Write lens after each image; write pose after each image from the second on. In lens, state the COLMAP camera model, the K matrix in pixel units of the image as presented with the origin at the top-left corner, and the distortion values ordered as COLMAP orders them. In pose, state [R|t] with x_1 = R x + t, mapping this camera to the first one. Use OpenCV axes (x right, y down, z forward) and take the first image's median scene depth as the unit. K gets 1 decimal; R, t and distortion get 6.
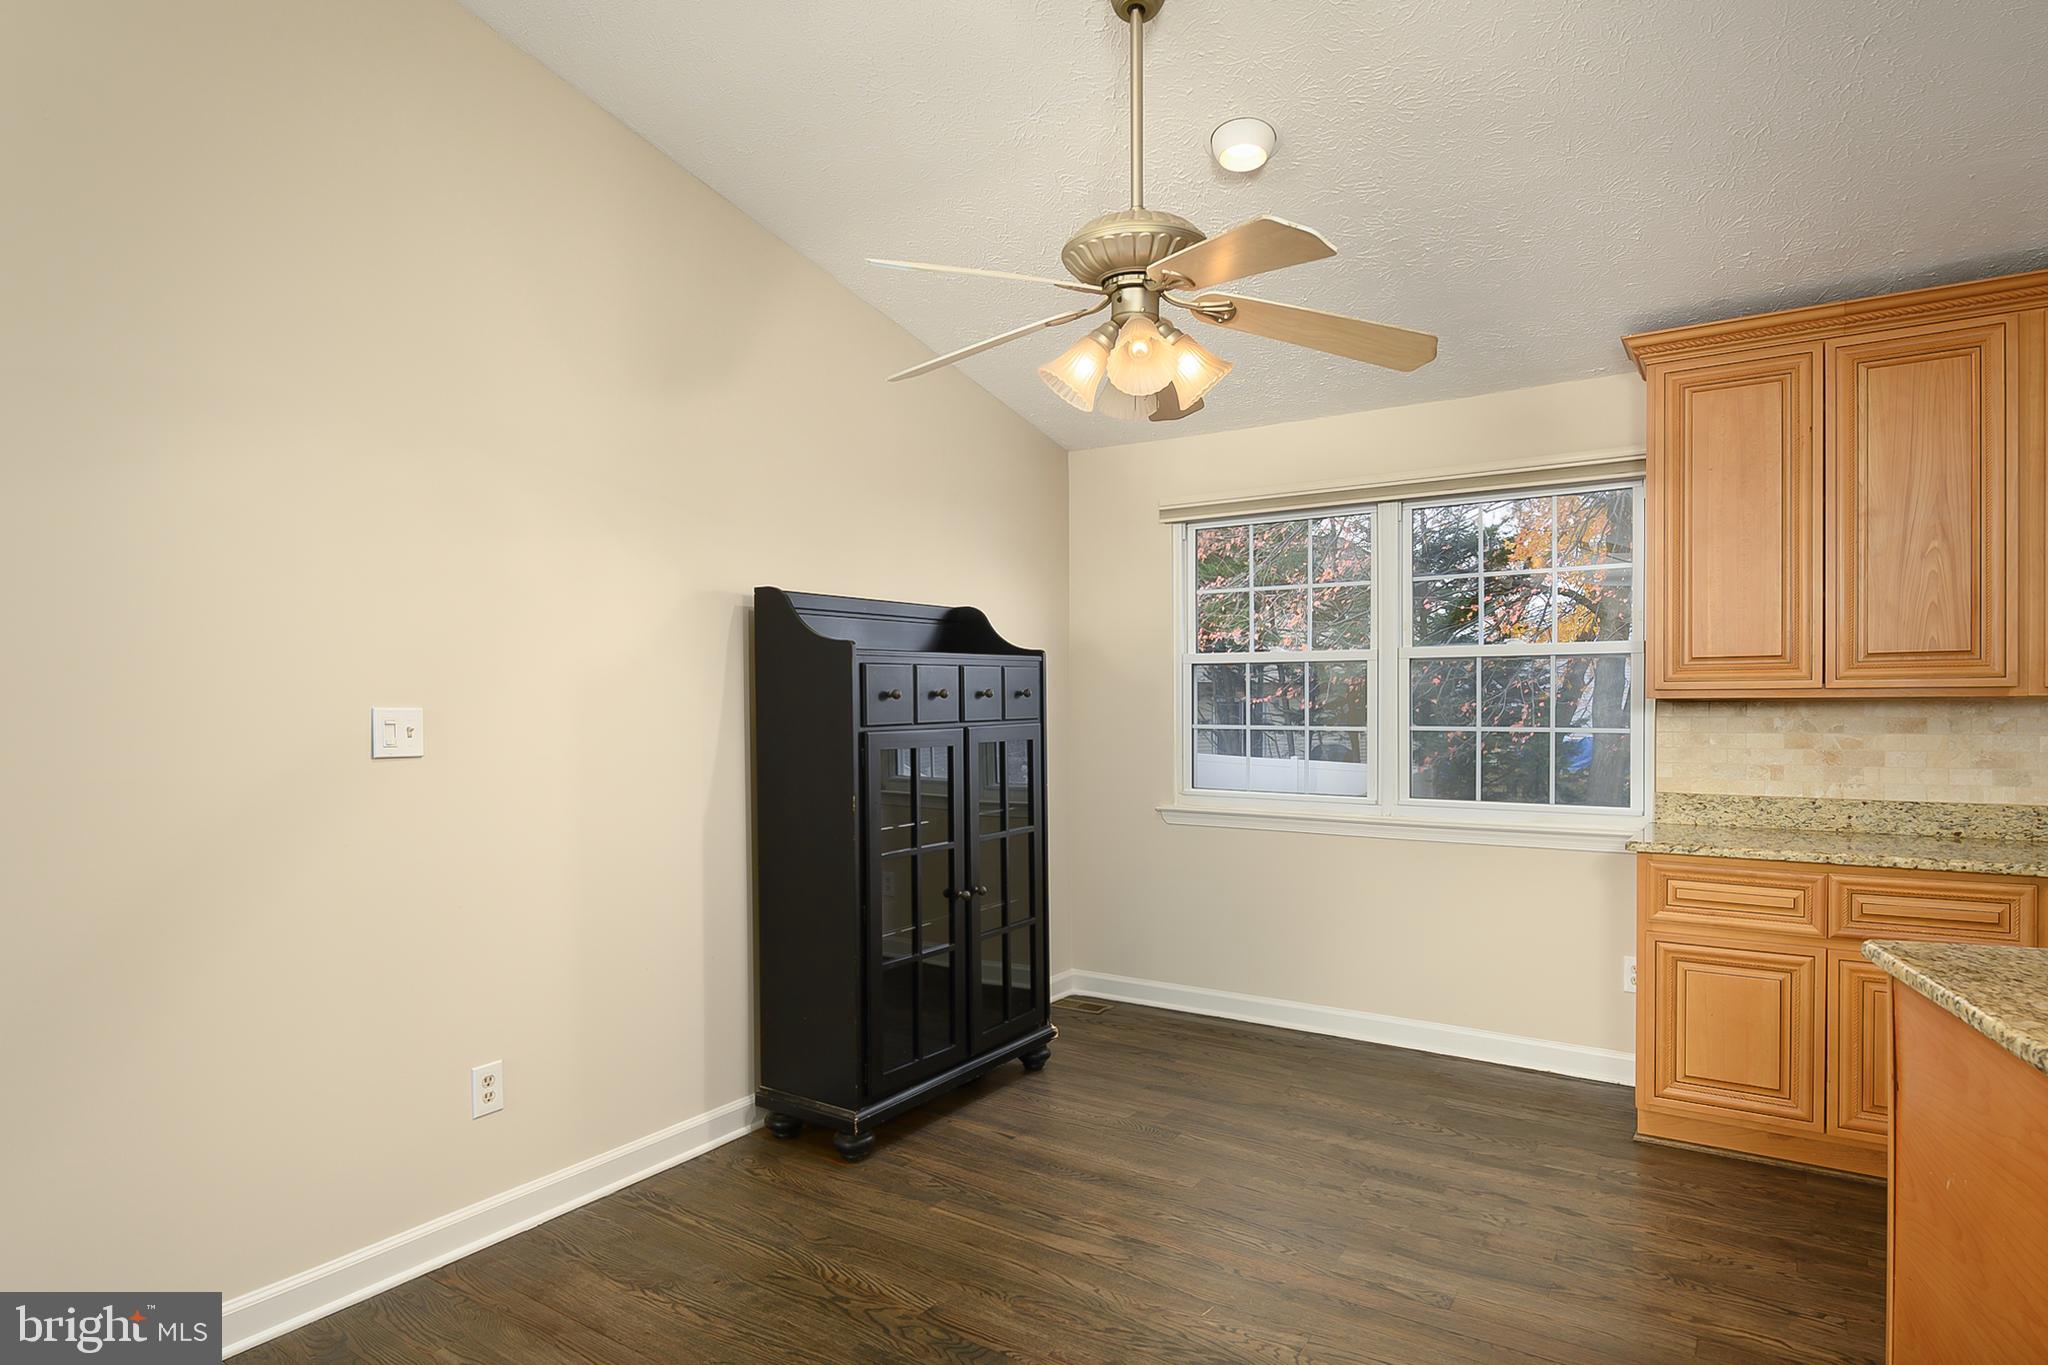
lens RADIAL K [[1122.2, 0, 1022.0], [0, 1122.2, 721.5], [0, 0, 1]] dist [-0.003873, -0.002432]
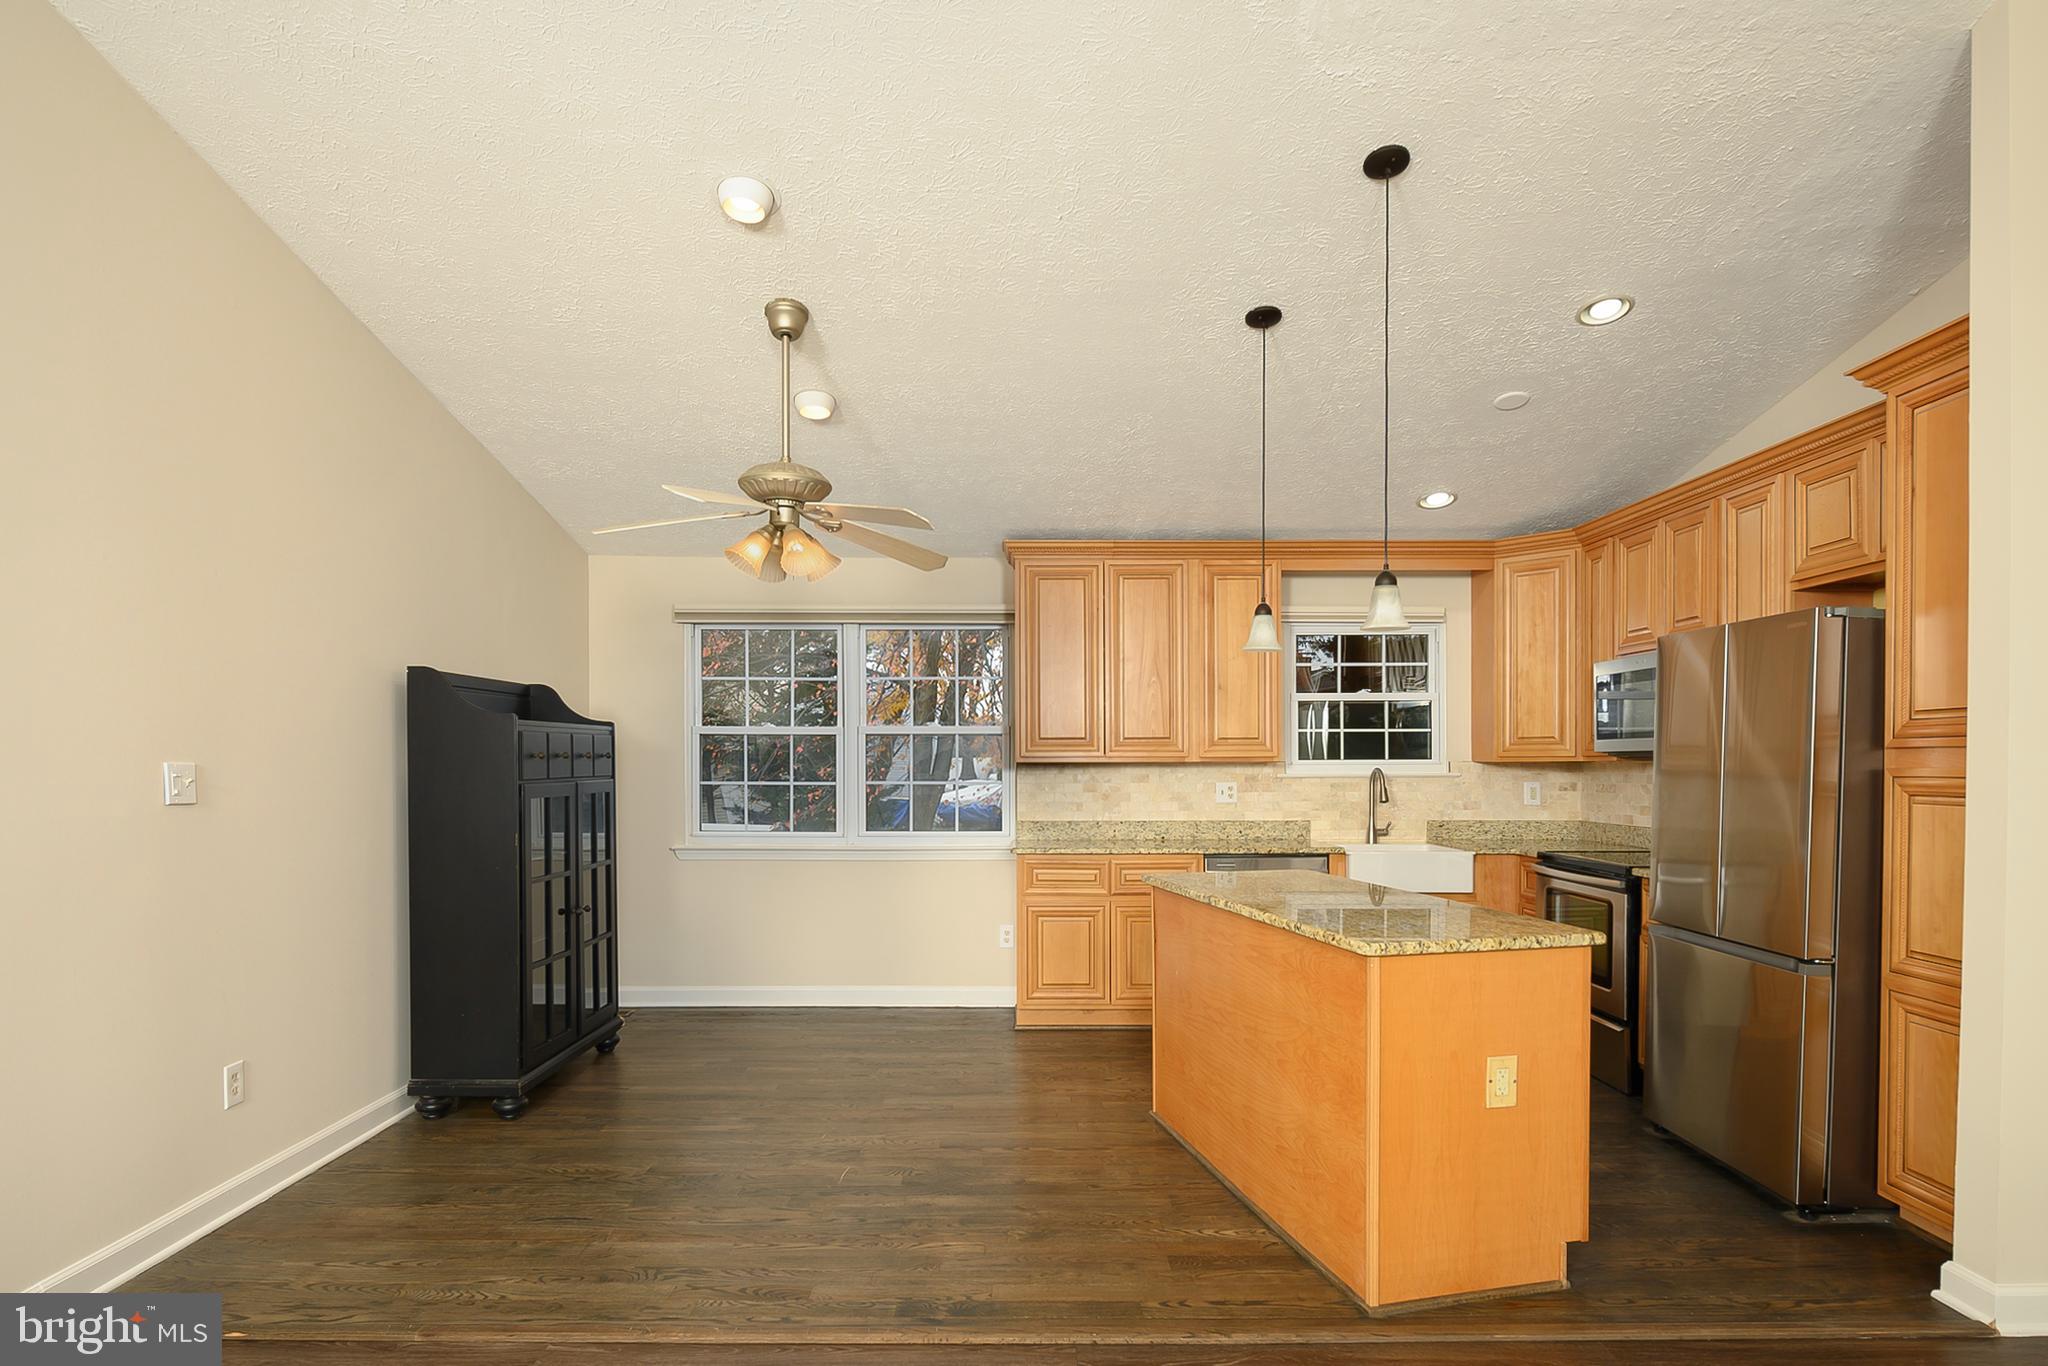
lens RADIAL K [[1114.6, 0, 1025.4], [0, 1114.6, 778.0], [0, 0, 1]] dist [-0.000313, -0.000419]
pose [[0.826035, -0.002198, 0.563615, -0.365263], [0.007019, 0.999955, -0.006387, 0.013582], [-0.563576, 0.009232, 0.826013, -0.367635]]
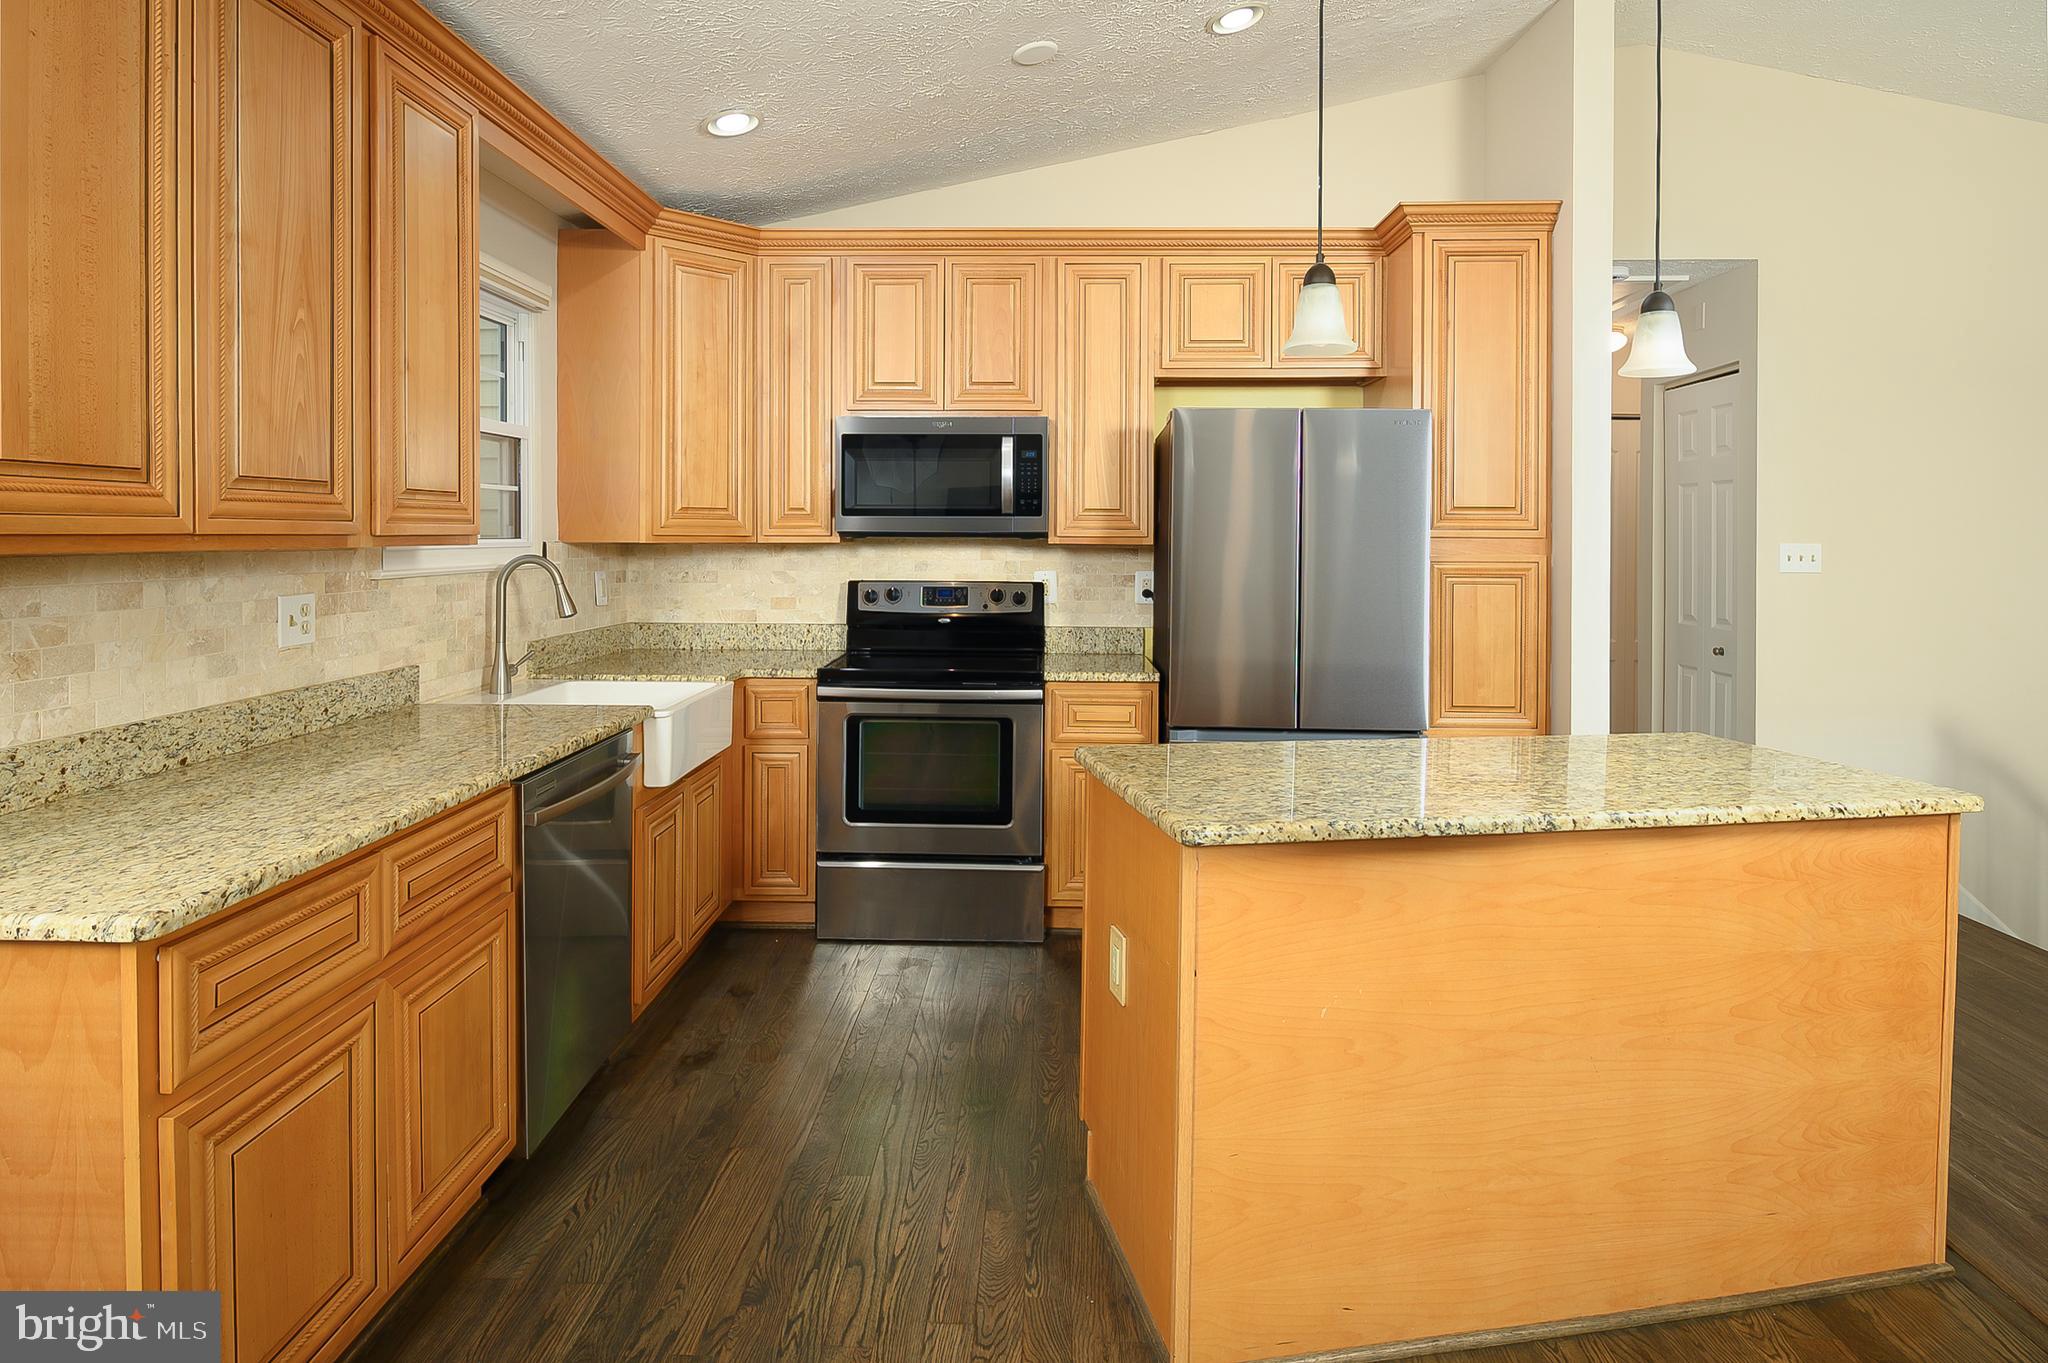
lens RADIAL K [[1116.8, 0, 1020.4], [0, 1116.8, 546.3], [0, 0, 1]] dist [-0.000969, -0.000914]
pose [[-0.533282, -0.003681, 0.845929, 0.038044], [0.016706, 0.999750, 0.014883, -0.024380], [-0.845772, 0.022069, -0.533087, 0.930146]]
